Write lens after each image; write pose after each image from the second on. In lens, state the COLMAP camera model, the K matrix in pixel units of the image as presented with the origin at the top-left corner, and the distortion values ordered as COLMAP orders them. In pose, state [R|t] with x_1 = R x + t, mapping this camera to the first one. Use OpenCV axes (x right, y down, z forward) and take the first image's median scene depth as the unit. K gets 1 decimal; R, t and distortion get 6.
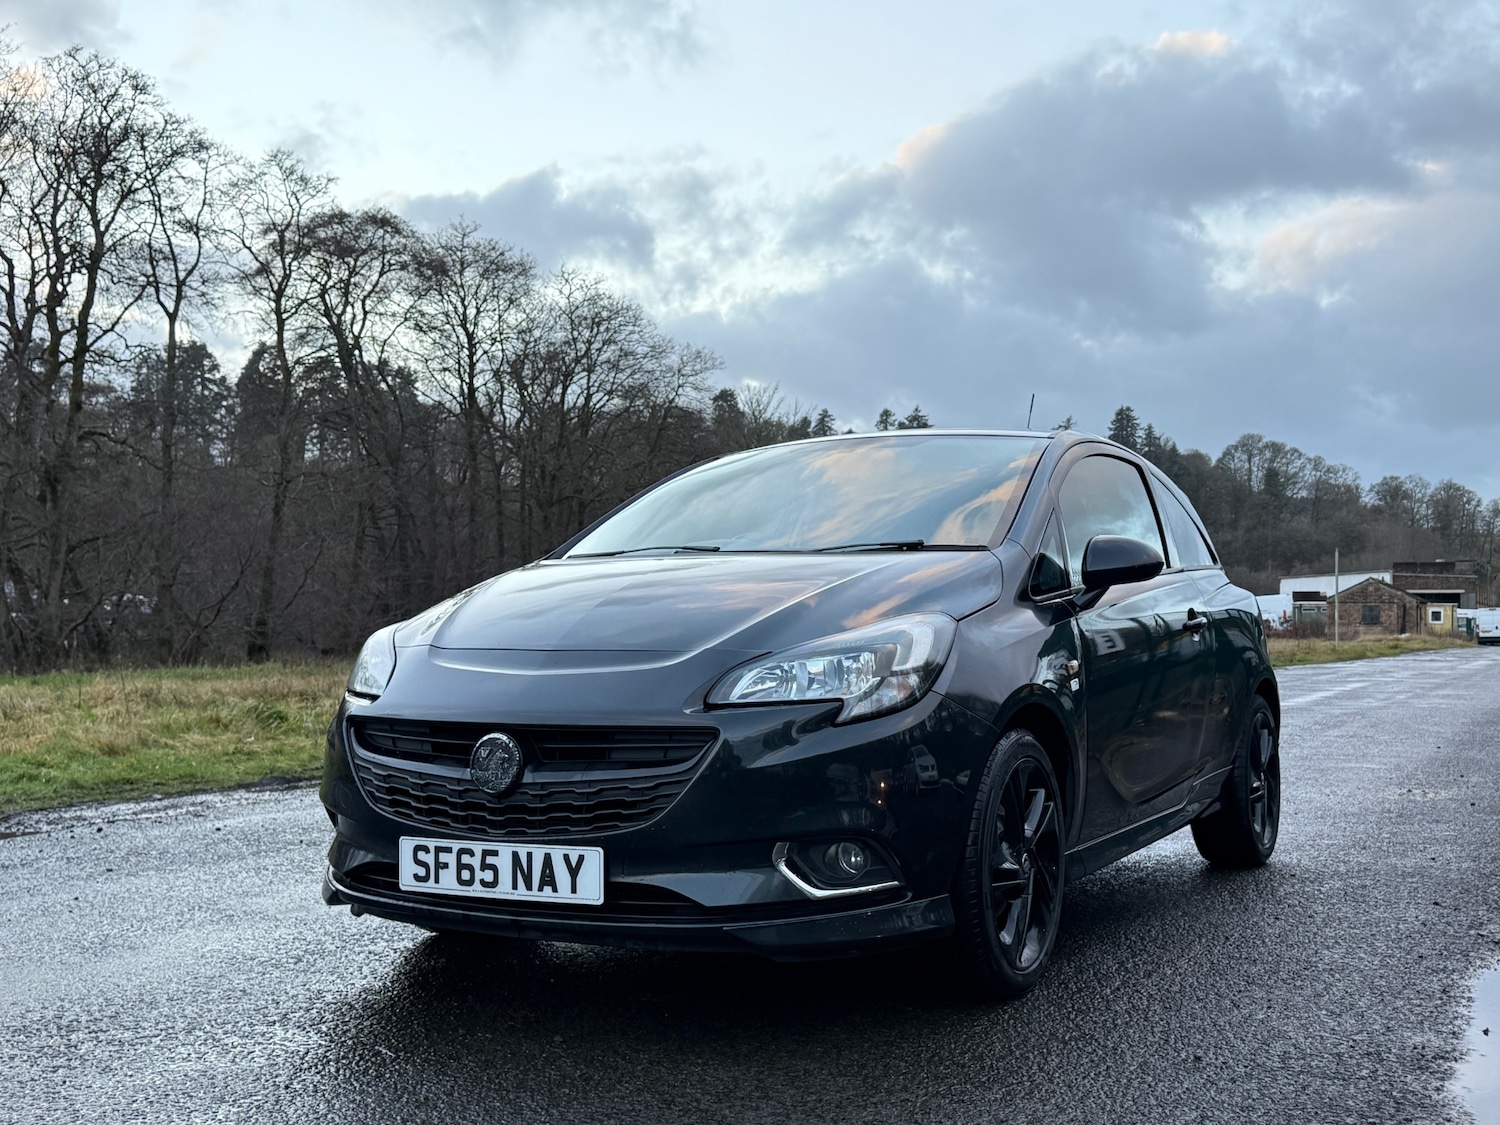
lens RADIAL K [[1671.7, 0, 752.9], [0, 1671.7, 559.5], [0, 0, 1]] dist [0.067167, 0.000000]
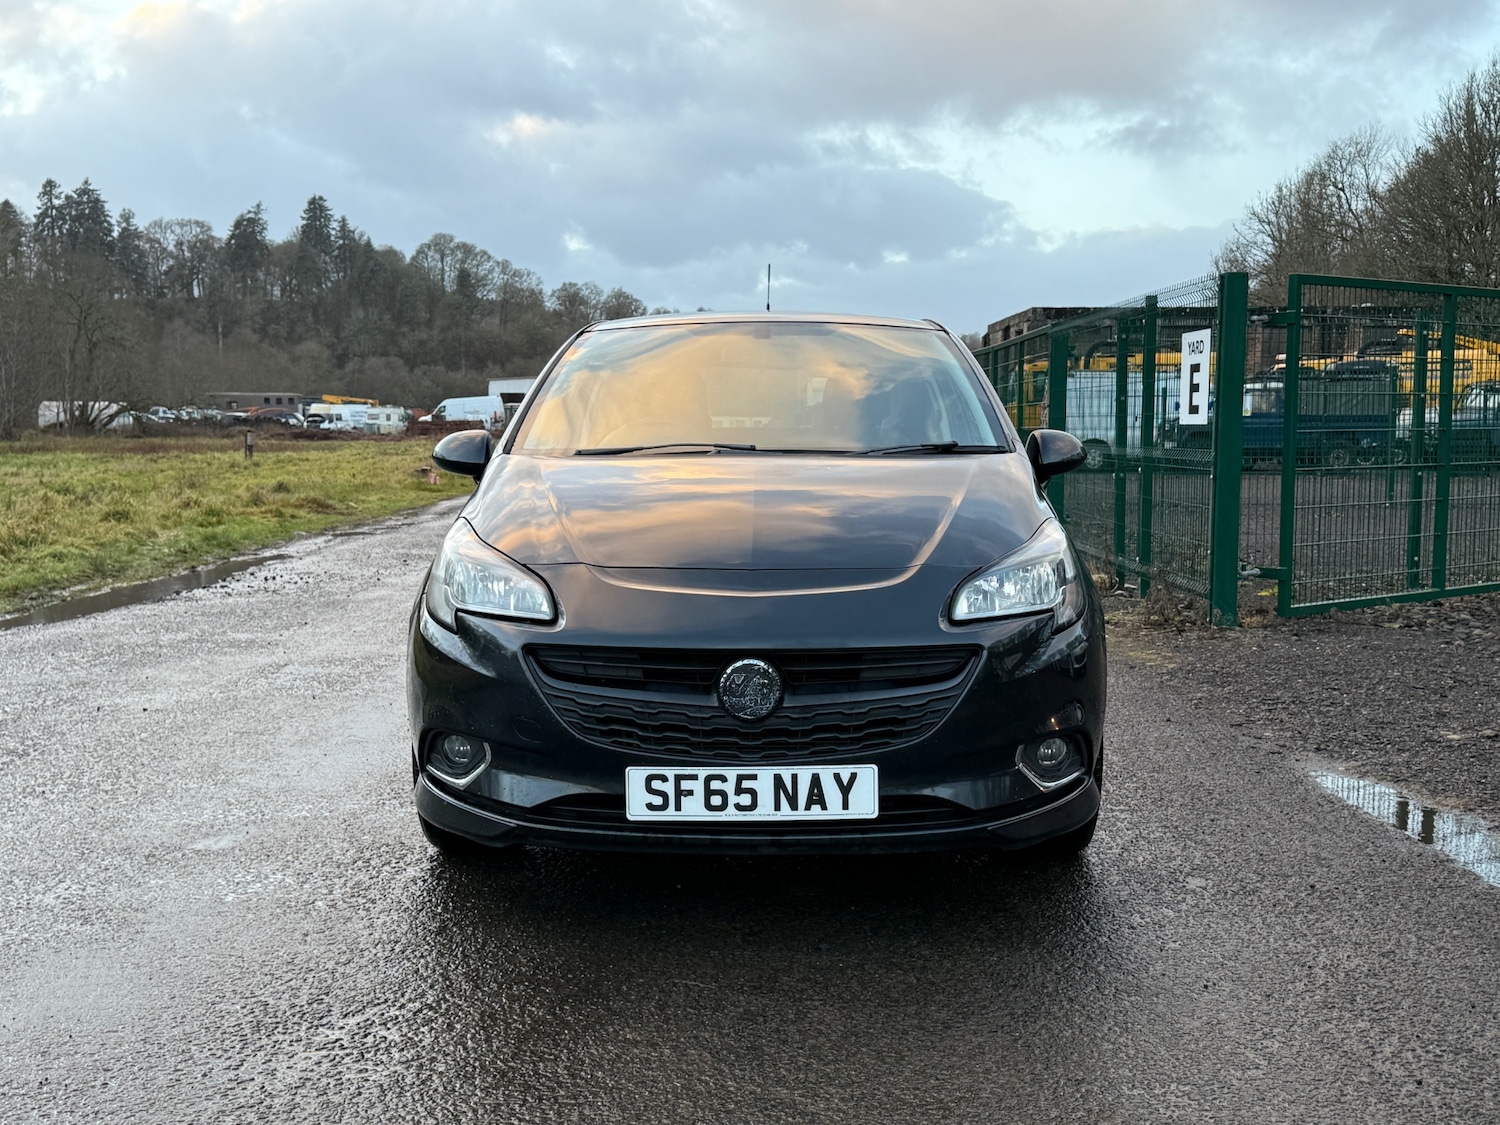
lens RADIAL K [[1671.7, 0, 754.5], [0, 1671.7, 565.6], [0, 0, 1]] dist [0.067167, 0.000000]
pose [[0.875675, -0.038455, 0.481368, -0.609229], [-0.023513, 0.992247, 0.122041, -0.071112], [-0.482329, -0.118187, 0.867981, 0.137030]]
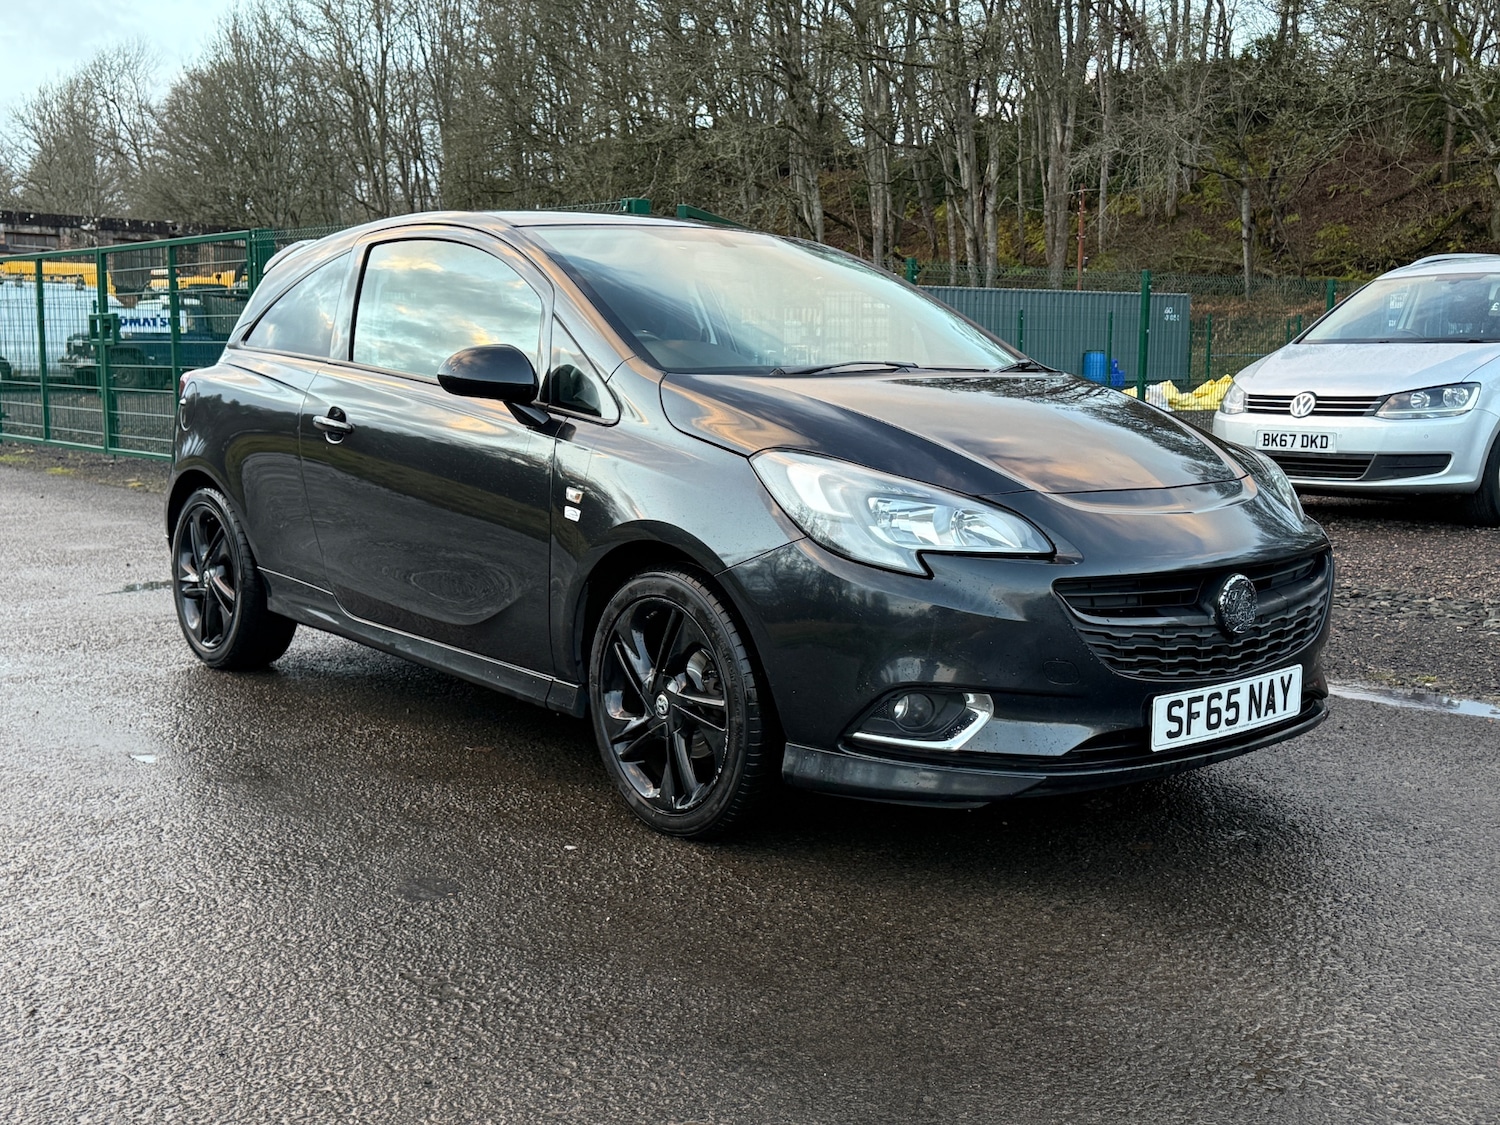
lens RADIAL K [[1671.7, 0, 745.7], [0, 1671.7, 562.1], [0, 0, 1]] dist [0.067167, 0.000000]
pose [[0.368298, -0.117569, 0.922244, -1.151756], [-0.043447, 0.988712, 0.143393, -0.034058], [-0.928692, -0.092880, 0.359032, 0.885092]]
